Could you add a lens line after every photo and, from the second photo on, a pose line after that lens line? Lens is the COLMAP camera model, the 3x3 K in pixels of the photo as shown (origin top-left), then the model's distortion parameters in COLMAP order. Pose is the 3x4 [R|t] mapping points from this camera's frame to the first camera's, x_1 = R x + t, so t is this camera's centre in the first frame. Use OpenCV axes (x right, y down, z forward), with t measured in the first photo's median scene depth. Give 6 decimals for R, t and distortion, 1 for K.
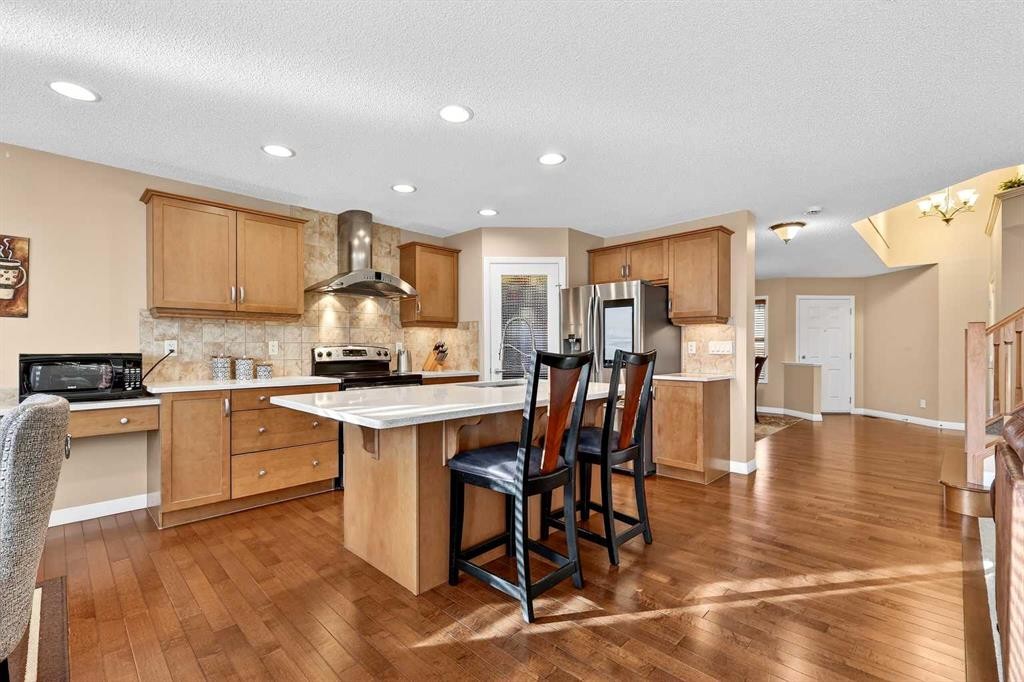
lens RADIAL K [[451.3, 0, 516.5], [0, 451.3, 347.3], [0, 0, 1]] dist [0.002320, -0.000108]
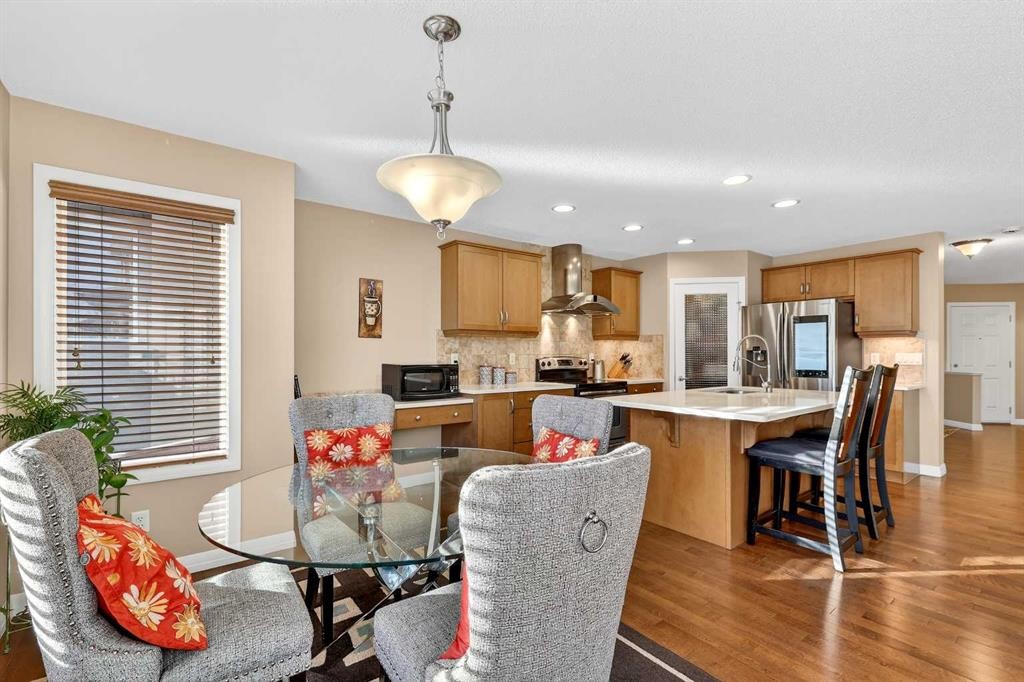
lens RADIAL K [[451.0, 0, 513.7], [0, 451.0, 350.6], [0, 0, 1]] dist [-0.001345, -0.000318]
pose [[0.989593, -0.000297, -0.143892, -0.325593], [-0.000130, 0.999996, -0.002953, -0.015898], [0.143893, 0.002941, 0.989589, -0.200136]]
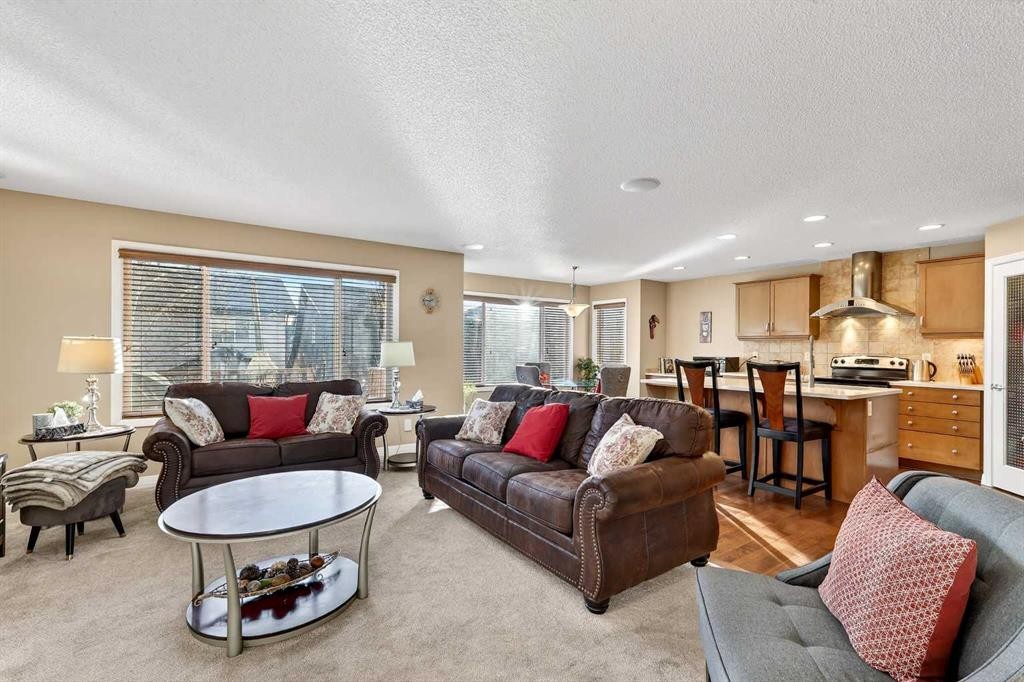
lens RADIAL K [[451.3, 0, 516.5], [0, 451.3, 347.3], [0, 0, 1]] dist [0.002320, -0.000108]
pose [[-0.186896, -0.000287, -0.982380, 1.093850], [-0.004658, 0.999989, 0.000594, -0.024377], [0.982369, 0.004687, -0.186895, 0.269533]]
